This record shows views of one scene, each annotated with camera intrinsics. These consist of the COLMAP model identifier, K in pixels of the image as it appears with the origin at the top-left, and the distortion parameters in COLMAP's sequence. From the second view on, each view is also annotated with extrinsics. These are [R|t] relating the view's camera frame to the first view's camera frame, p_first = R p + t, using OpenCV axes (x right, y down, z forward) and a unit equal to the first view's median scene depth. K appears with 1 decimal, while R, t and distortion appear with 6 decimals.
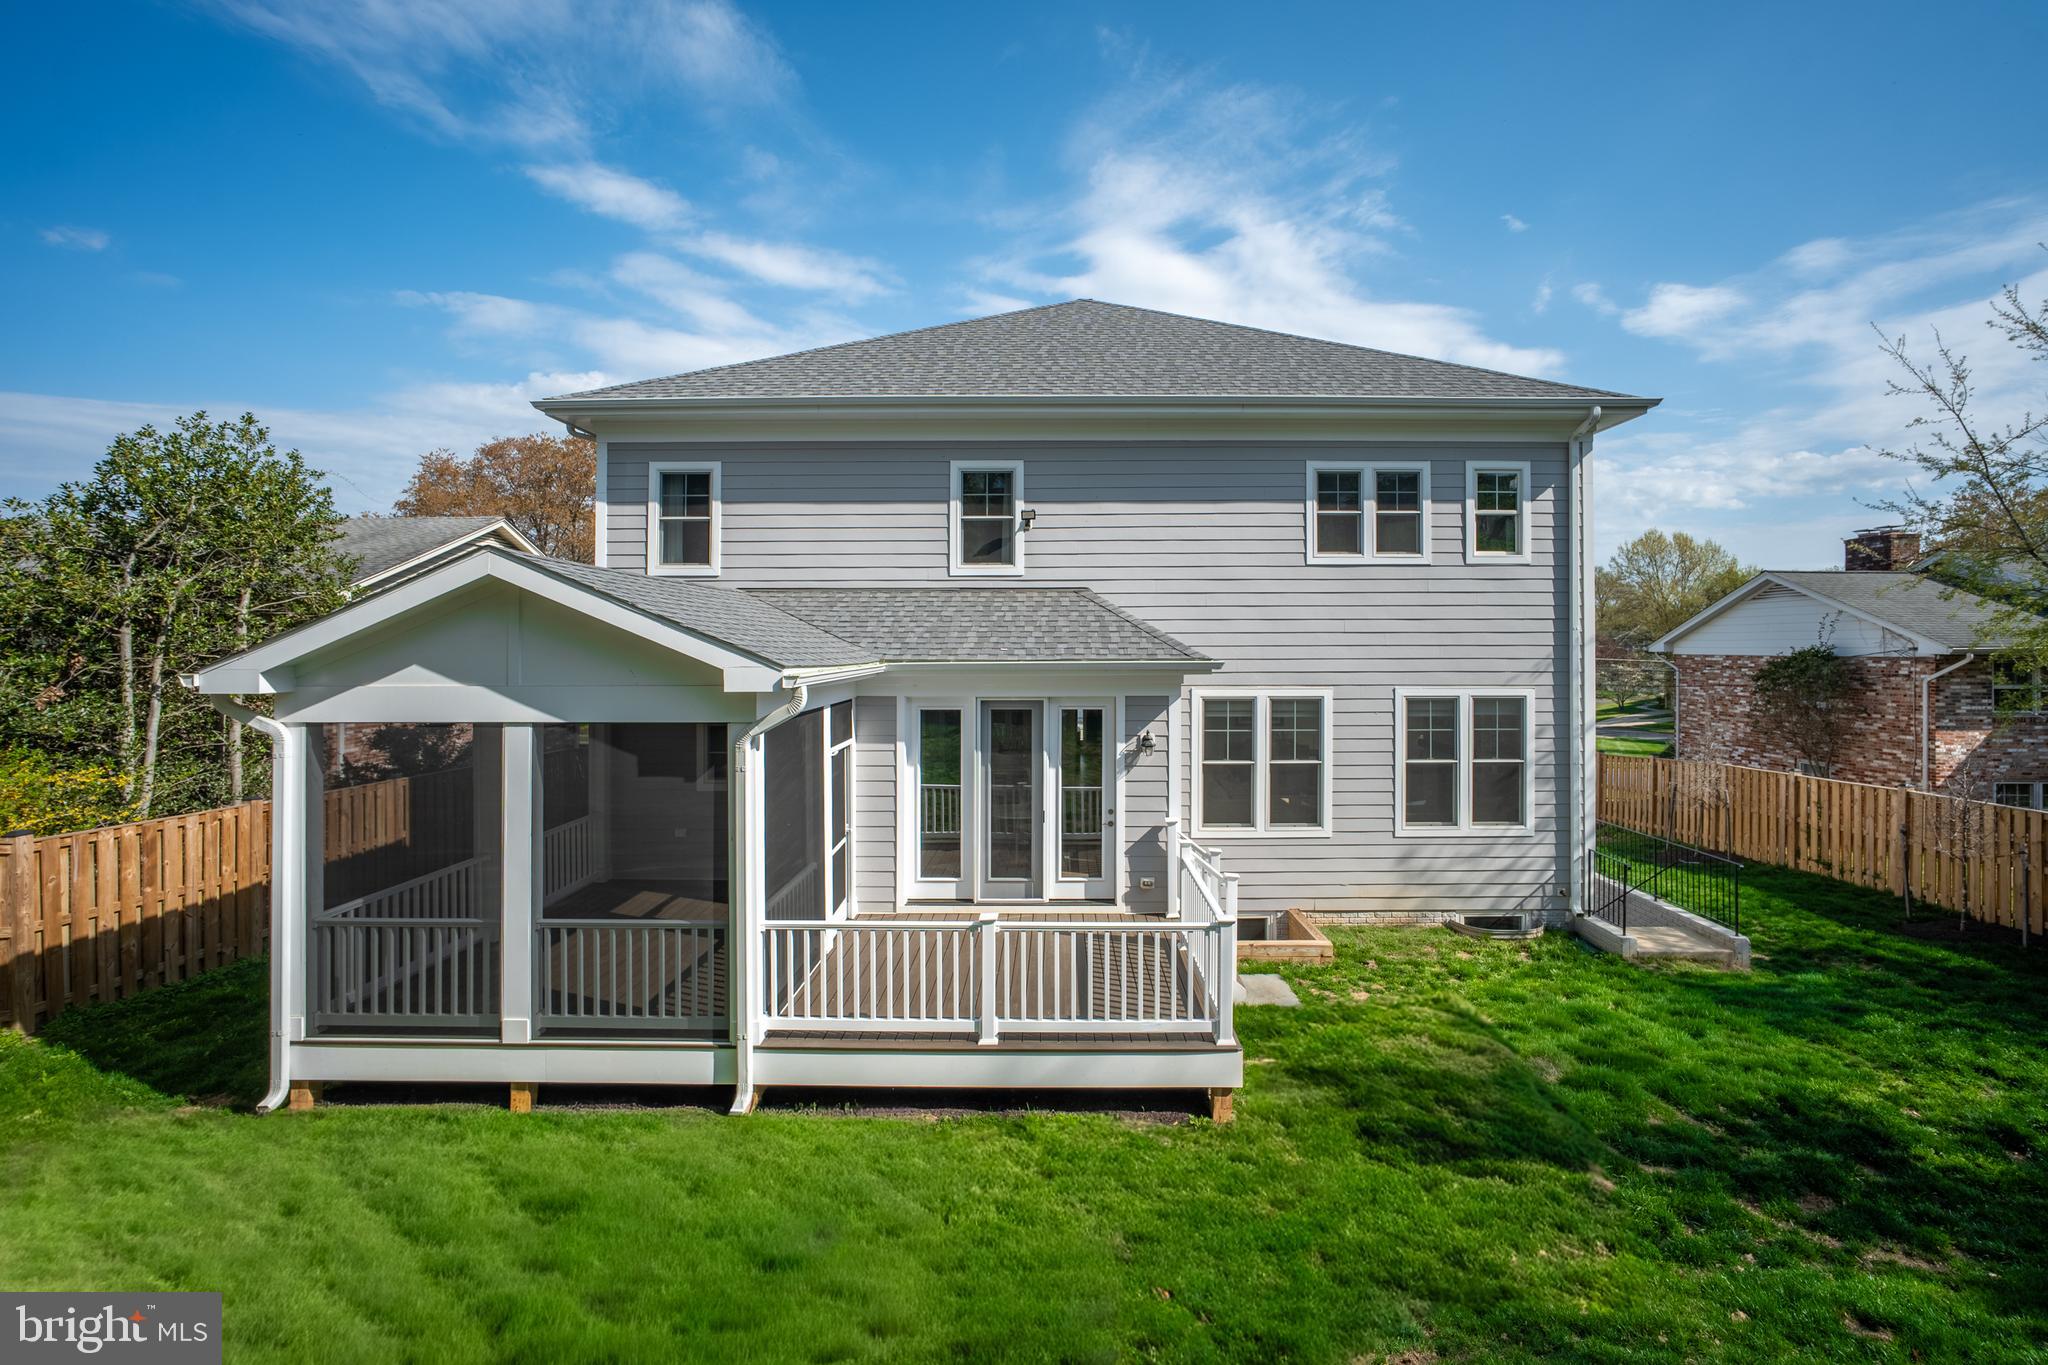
lens RADIAL K [[856.7, 0, 1030.1], [0, 856.7, 654.5], [0, 0, 1]] dist [-0.042430, 0.021956]
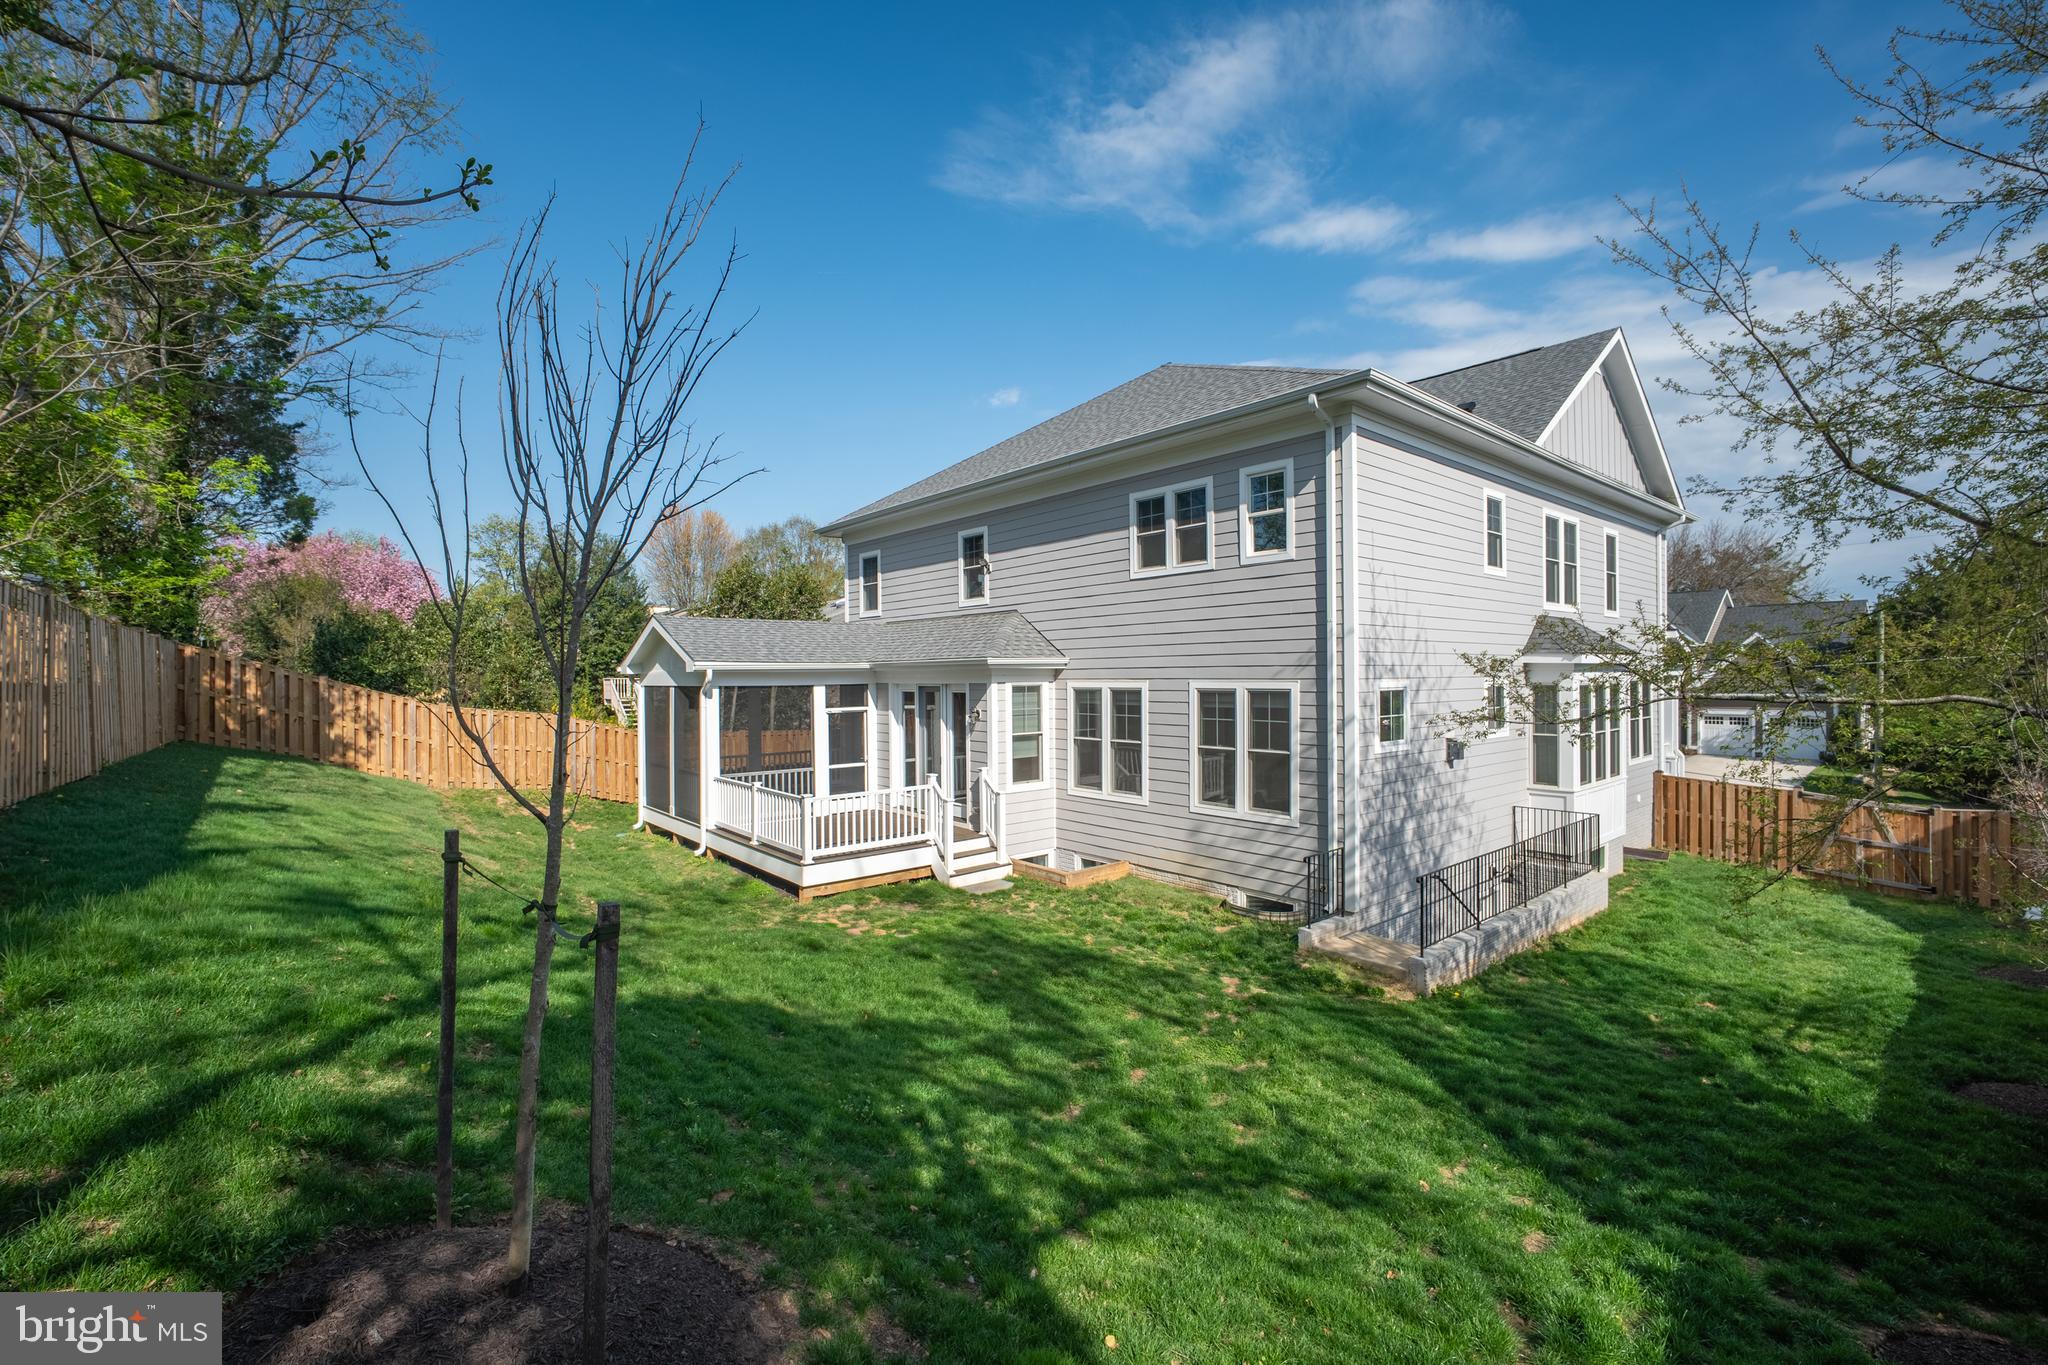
lens RADIAL K [[862.2, 0, 1024.0], [0, 862.2, 682.5], [0, 0, 1]] dist [-0.038544, 0.016940]
pose [[0.648417, 0.002716, -0.761280, 1.161361], [0.012546, 0.999820, 0.014253, 0.022057], [0.761182, -0.018792, 0.648266, 0.085093]]
